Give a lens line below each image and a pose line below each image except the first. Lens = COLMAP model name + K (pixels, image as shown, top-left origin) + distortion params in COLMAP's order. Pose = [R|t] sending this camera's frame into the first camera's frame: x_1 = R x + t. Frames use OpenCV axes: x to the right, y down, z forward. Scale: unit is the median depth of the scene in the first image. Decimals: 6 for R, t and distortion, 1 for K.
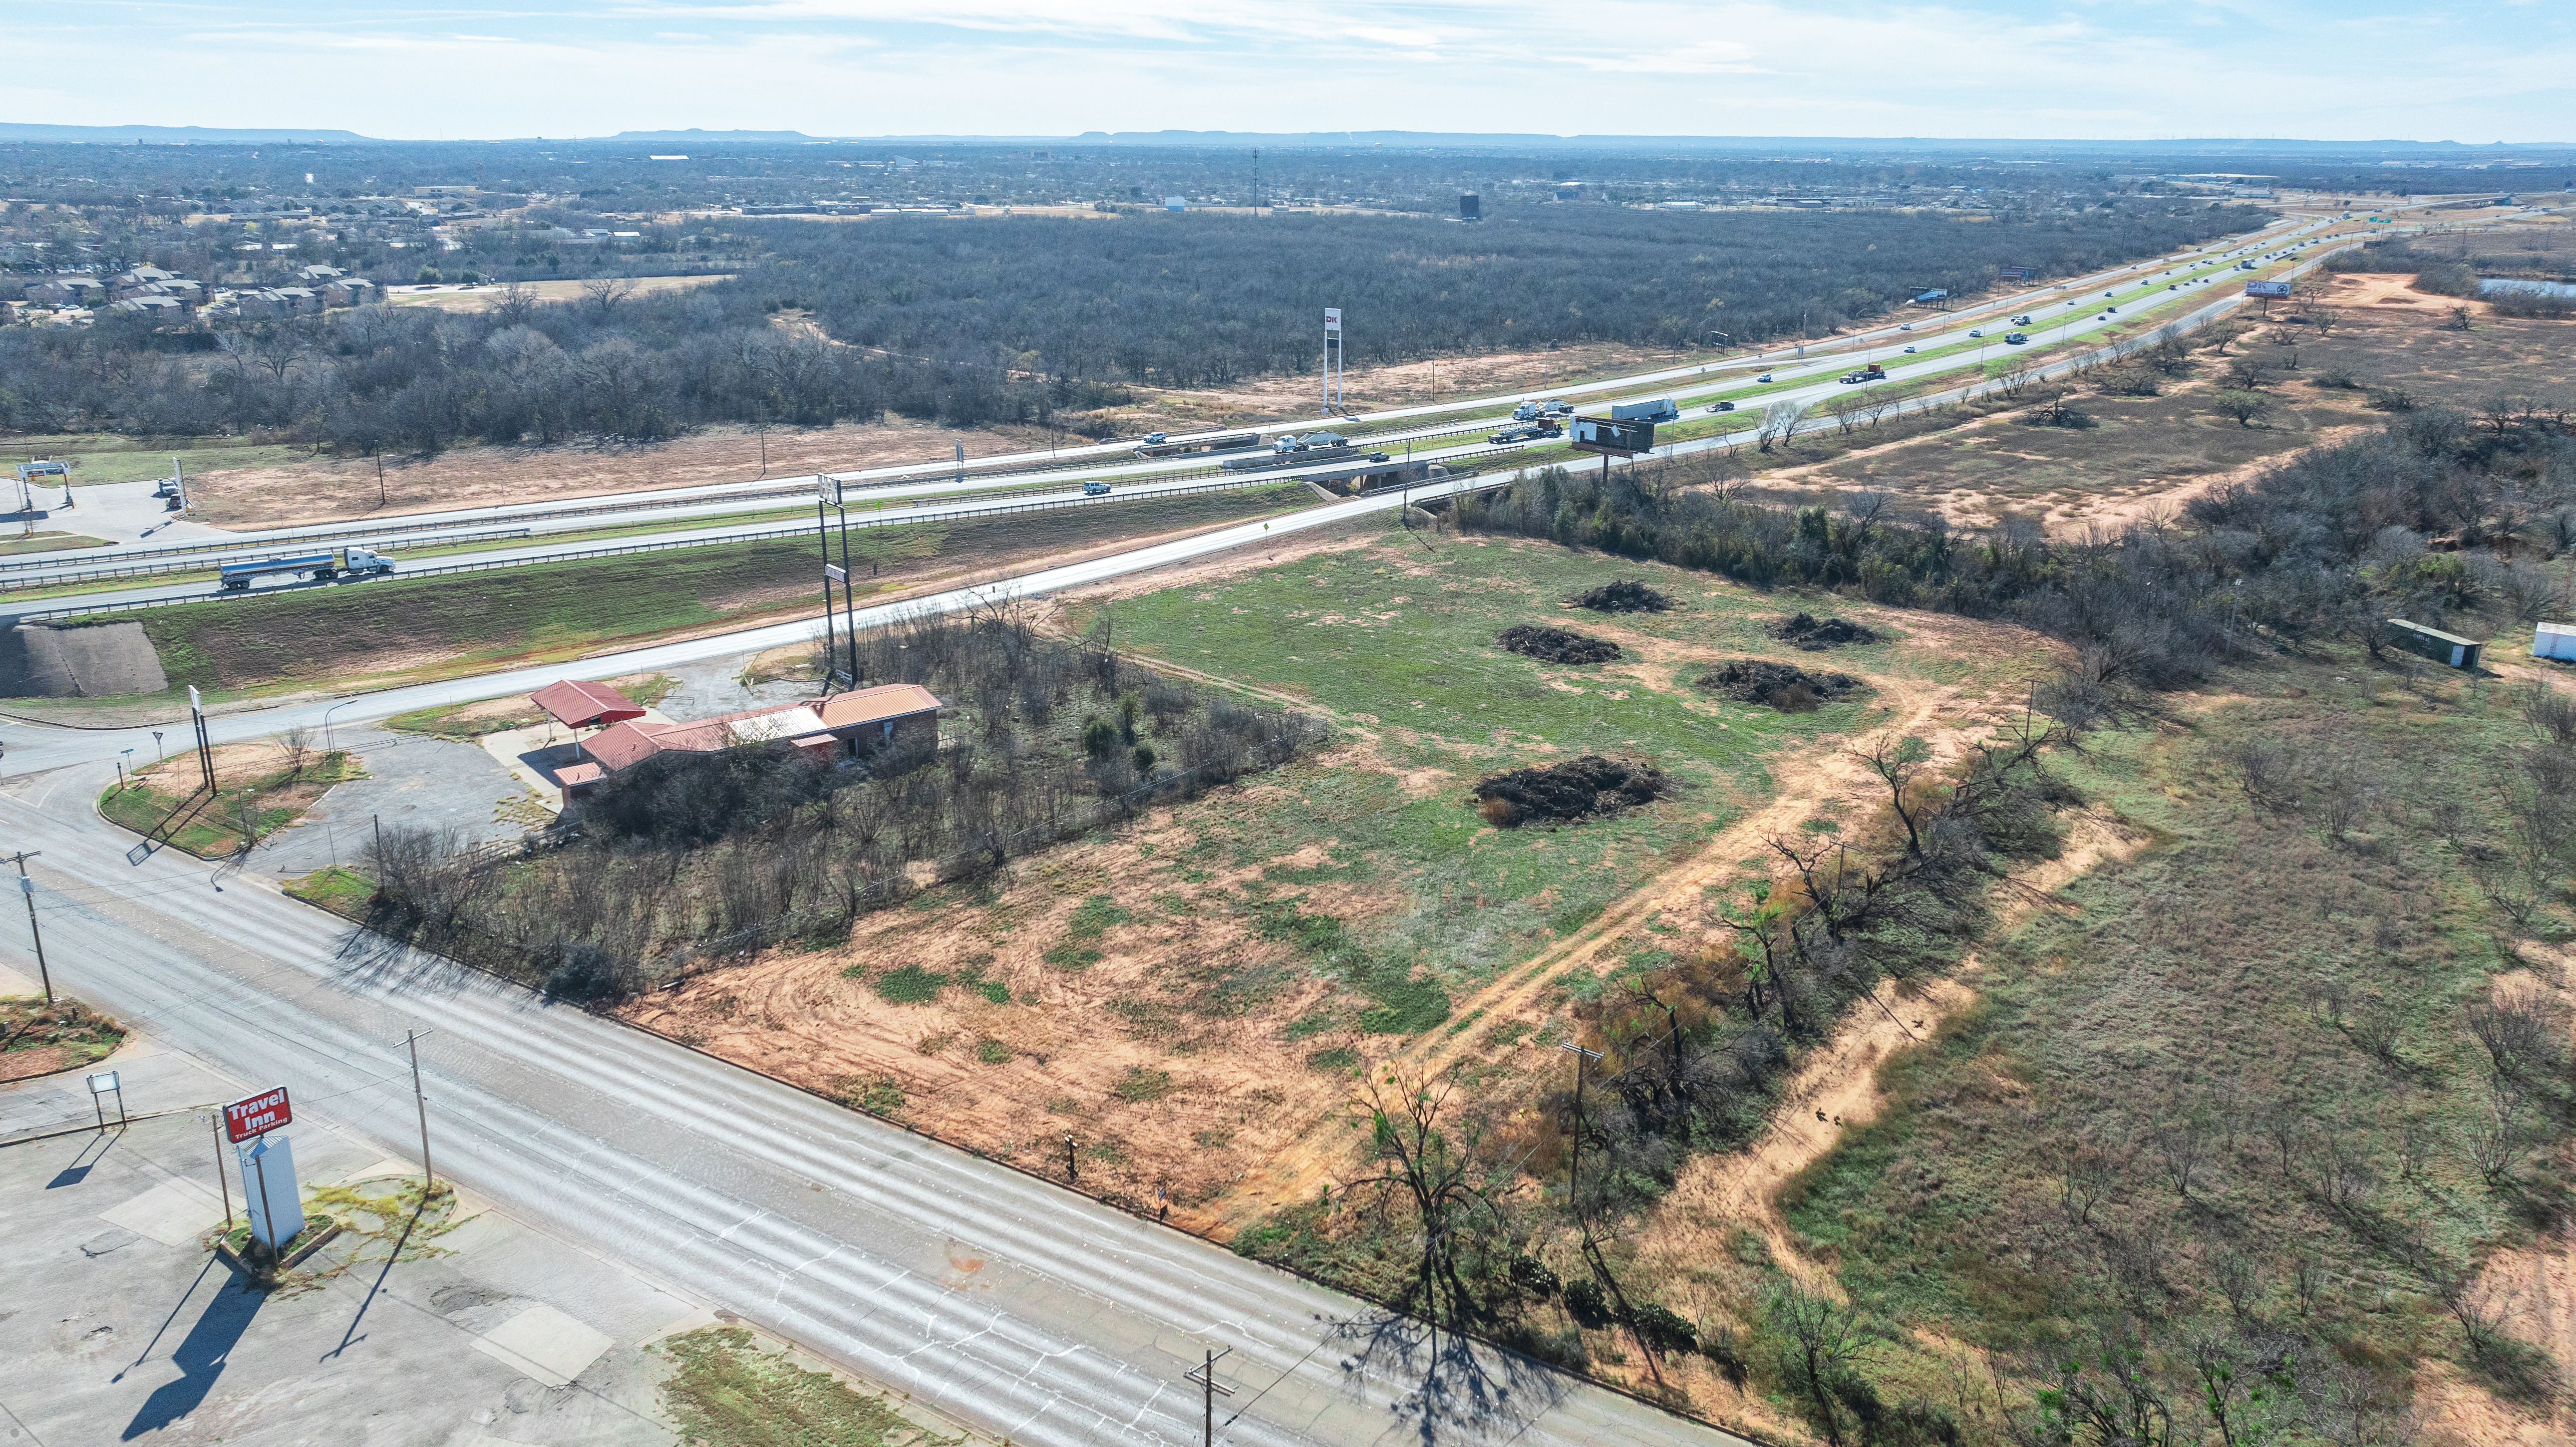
lens RADIAL K [[1834.7, 0, 1302.1], [0, 1834.7, 721.5], [0, 0, 1]] dist [-0.015764, 0.007273]
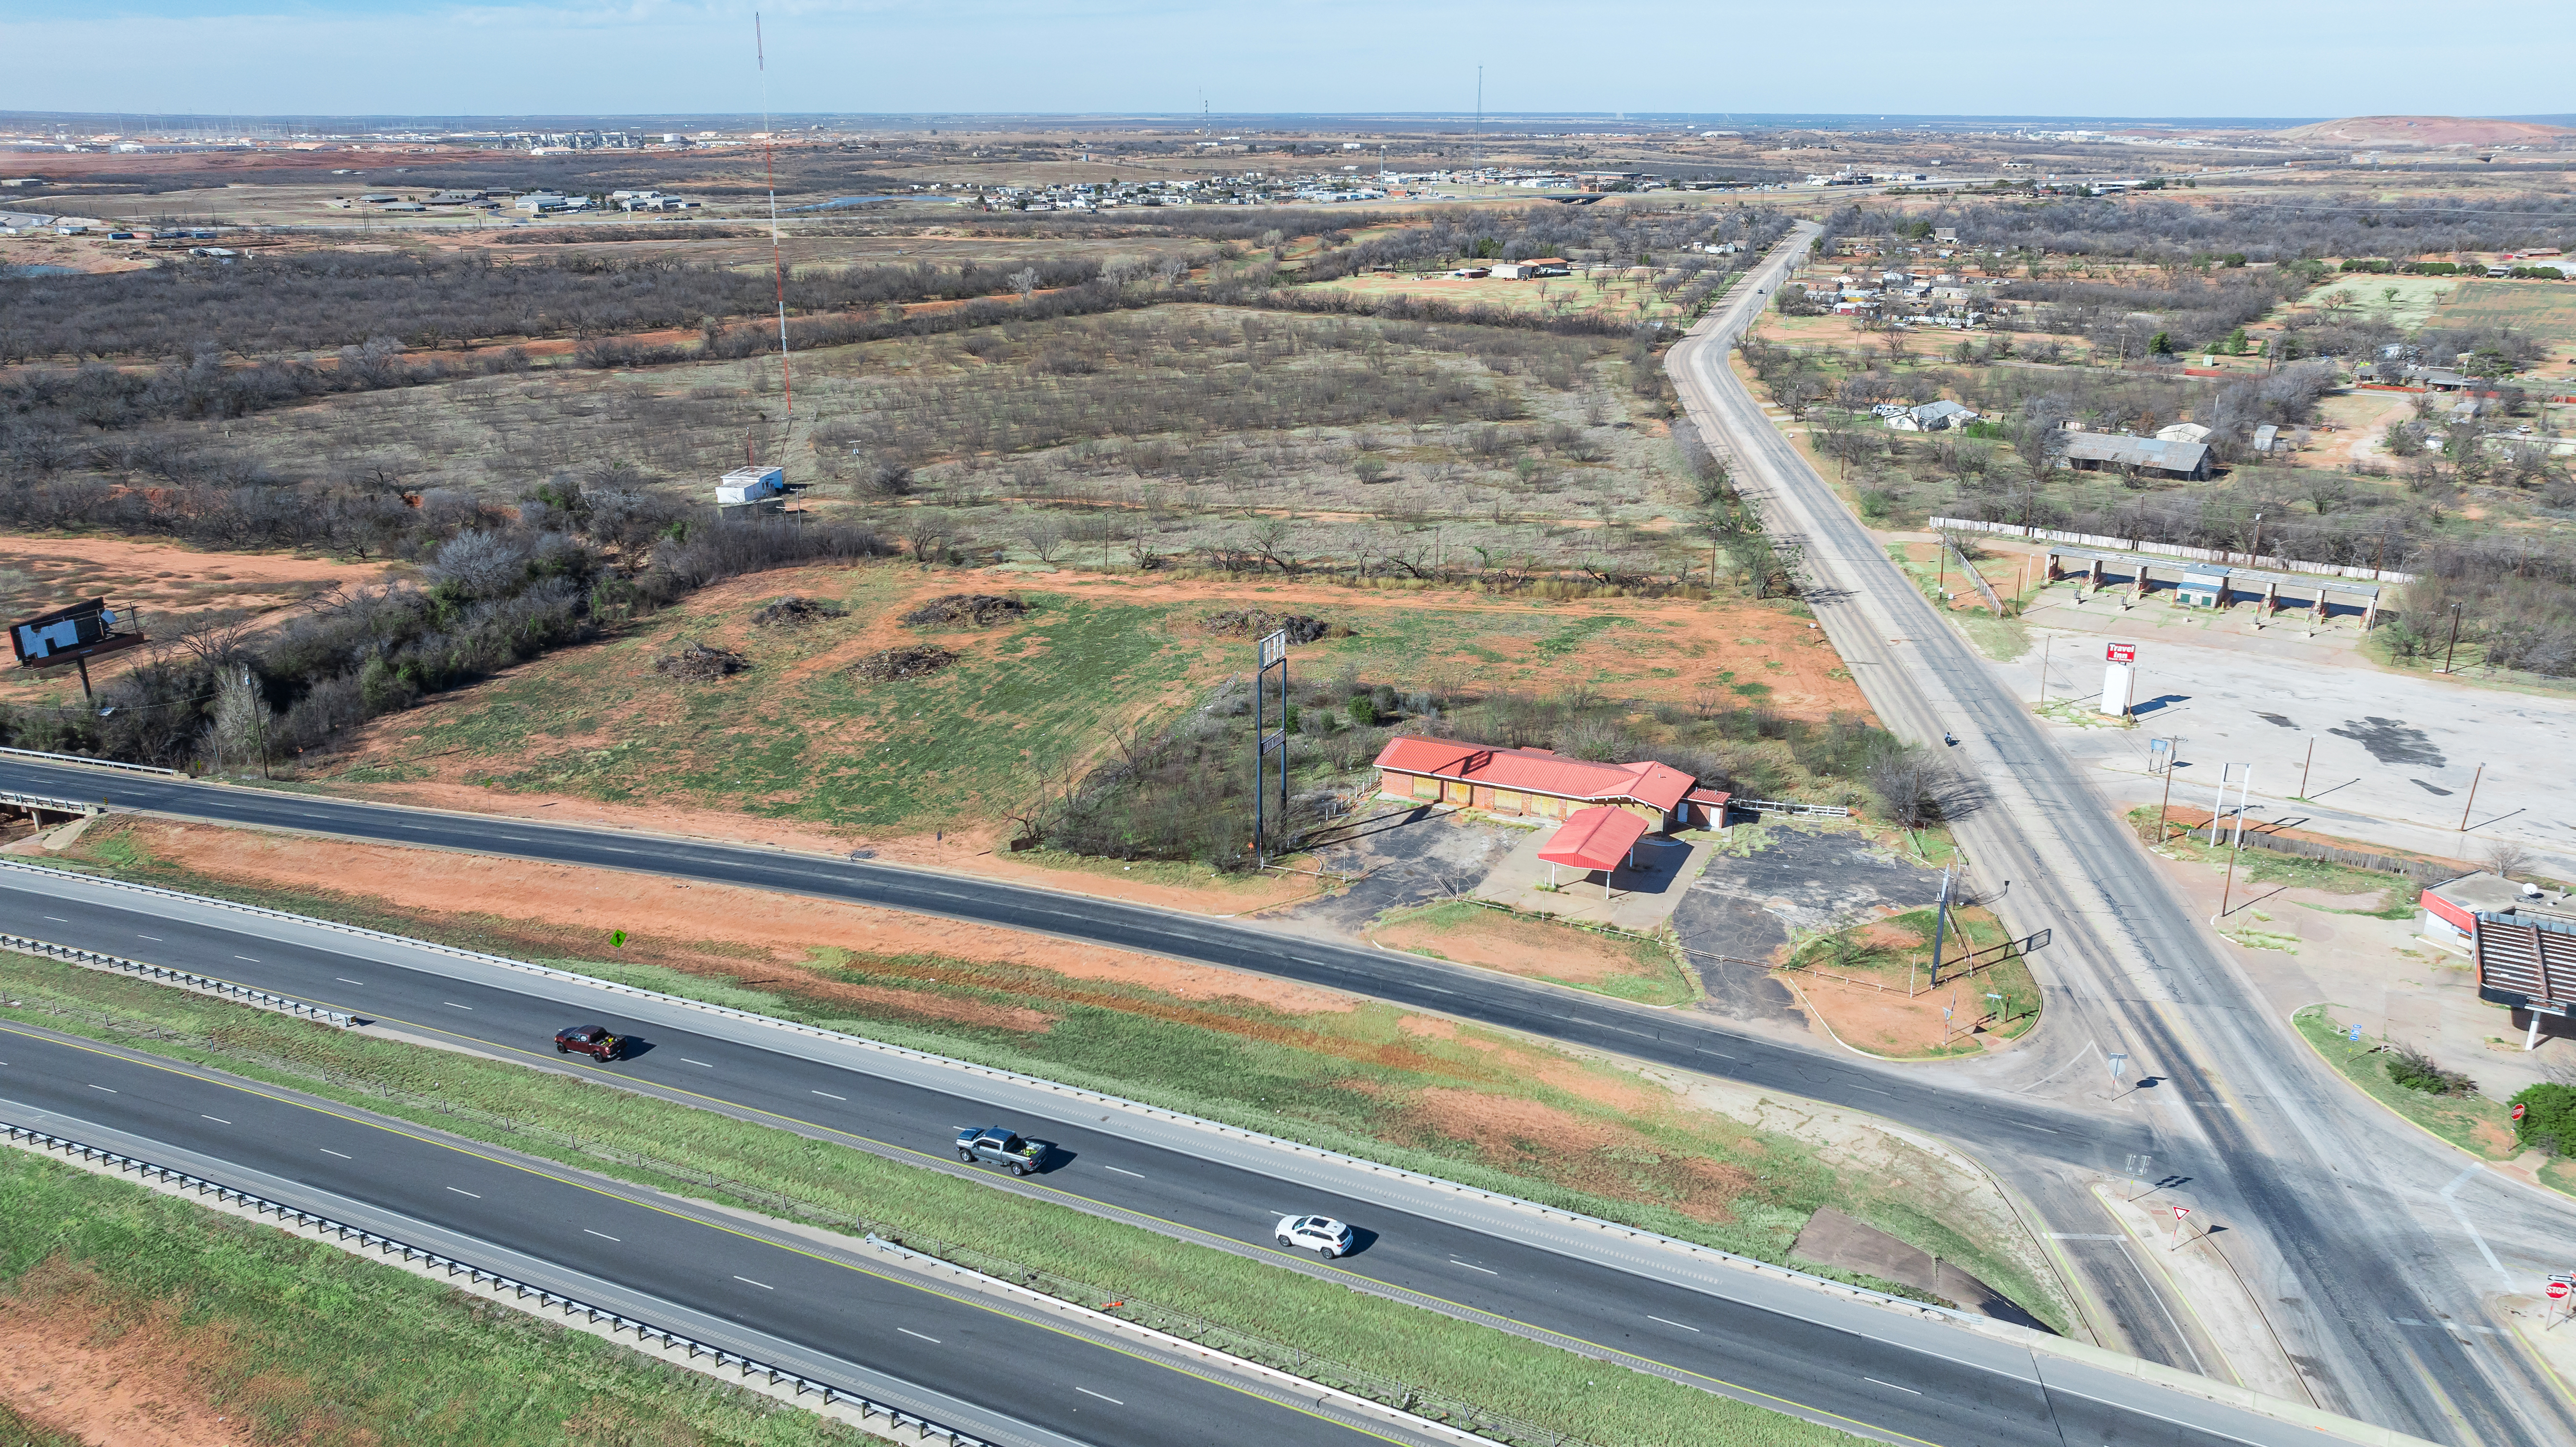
lens RADIAL K [[1834.6, 0, 1302.1], [0, 1834.6, 721.5], [0, 0, 1]] dist [-0.015764, 0.007273]
pose [[-0.437914, -0.289617, 0.851090, -1.196083], [0.268207, 0.861492, 0.431158, -0.552116], [-0.858077, 0.417078, -0.299582, 1.482174]]
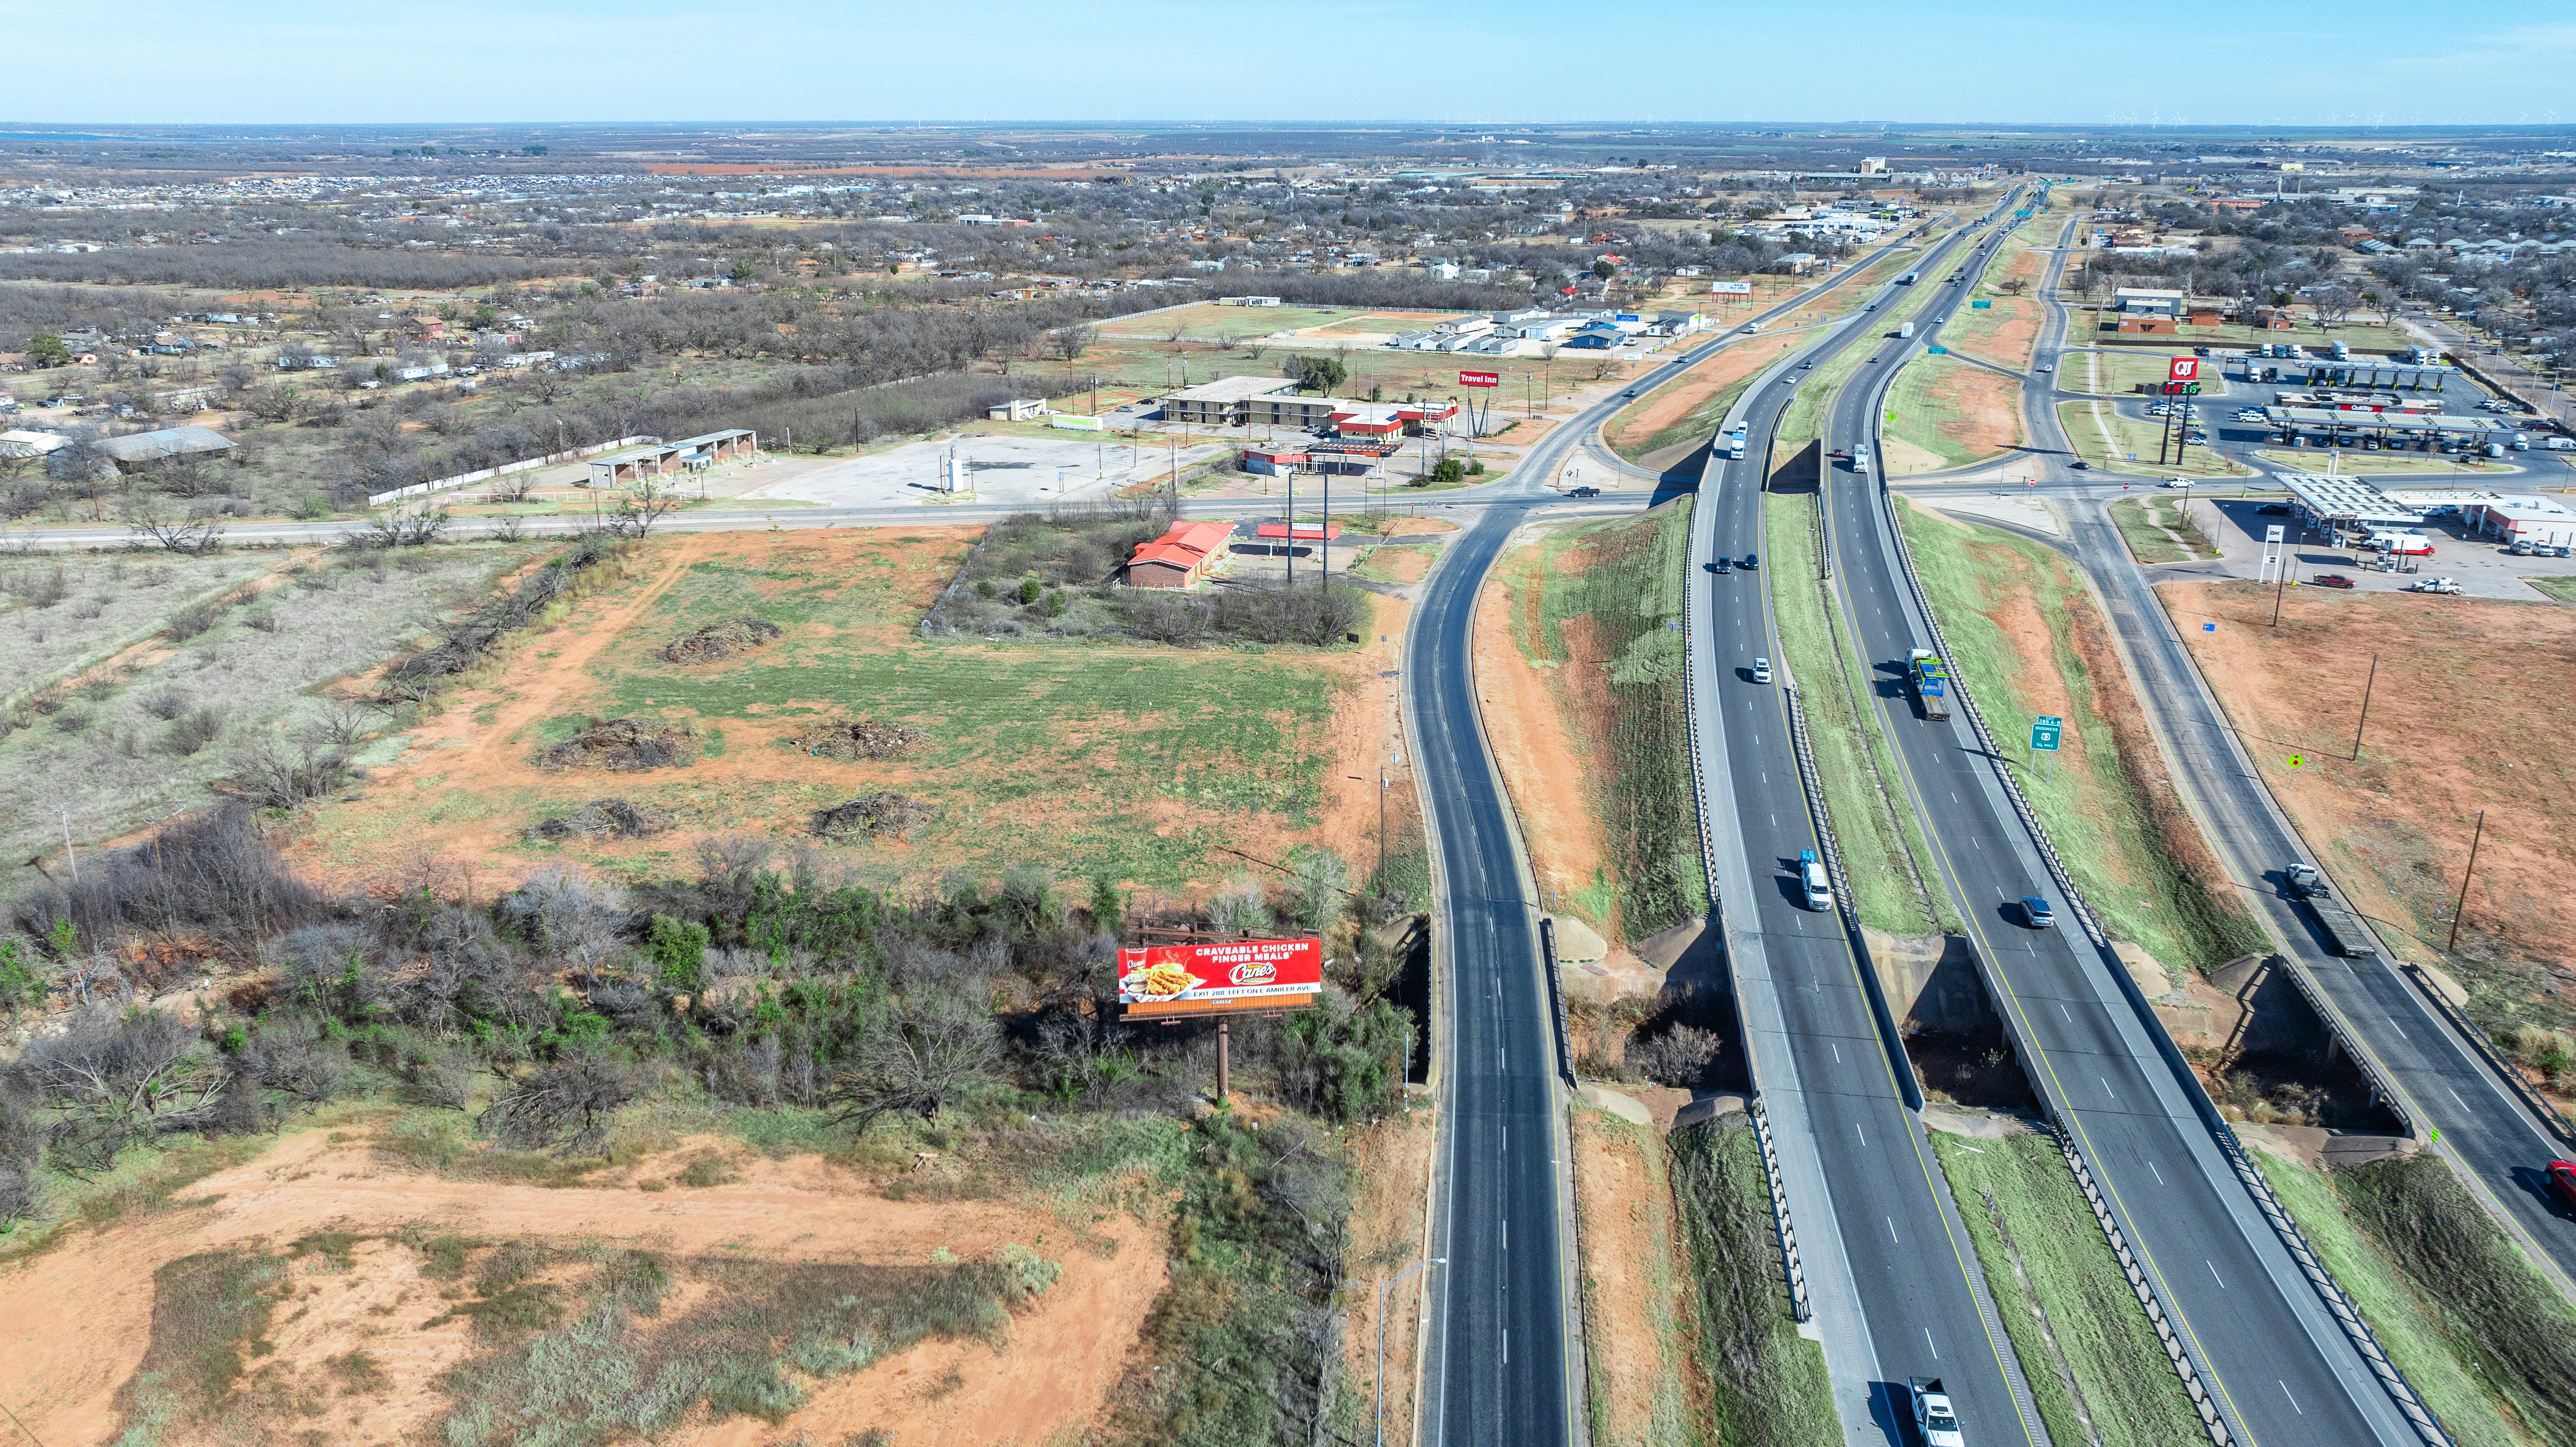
lens RADIAL K [[1896.7, 0, 1294.4], [0, 1896.7, 723.1], [0, 0, 1]] dist [-0.015528, 0.004694]
pose [[-0.764752, 0.186847, -0.616638, 0.758896], [-0.201726, 0.839485, 0.504551, -0.784742], [0.611932, 0.510248, -0.604306, 2.269590]]
